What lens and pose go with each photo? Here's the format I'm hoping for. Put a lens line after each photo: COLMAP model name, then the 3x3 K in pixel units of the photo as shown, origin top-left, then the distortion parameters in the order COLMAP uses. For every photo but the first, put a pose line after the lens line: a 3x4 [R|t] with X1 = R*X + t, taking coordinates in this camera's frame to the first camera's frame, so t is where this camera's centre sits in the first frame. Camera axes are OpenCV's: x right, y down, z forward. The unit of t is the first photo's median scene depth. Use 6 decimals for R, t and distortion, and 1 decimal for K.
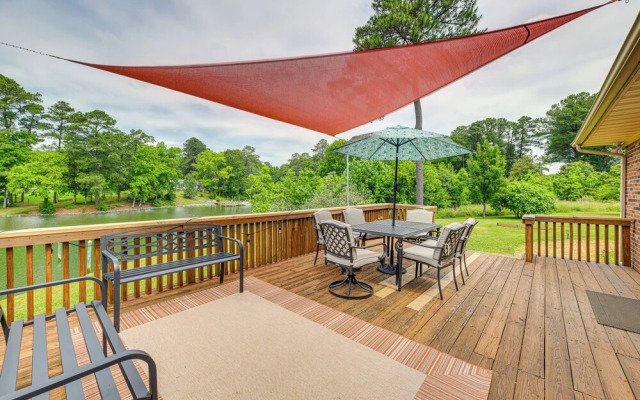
lens RADIAL K [[251.1, 0, 319.5], [0, 251.1, 188.1], [0, 0, 1]] dist [0.025542, 0.001339]
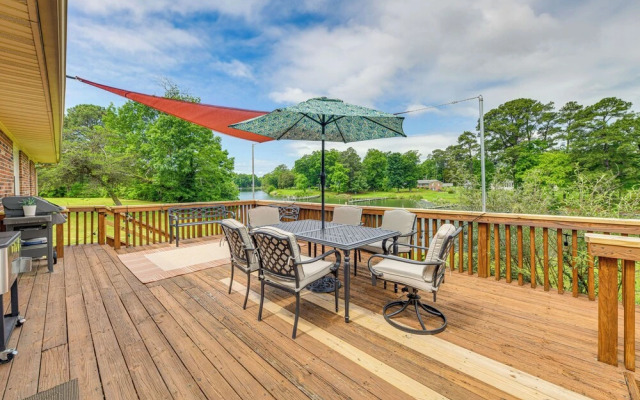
lens RADIAL K [[251.1, 0, 320.4], [0, 251.1, 195.8], [0, 0, 1]] dist [0.025542, 0.001339]
pose [[-0.046585, 0.032701, -0.998379, 0.074148], [-0.002429, 0.999457, 0.032850, 0.001479], [0.998911, 0.003956, -0.046480, 0.072434]]
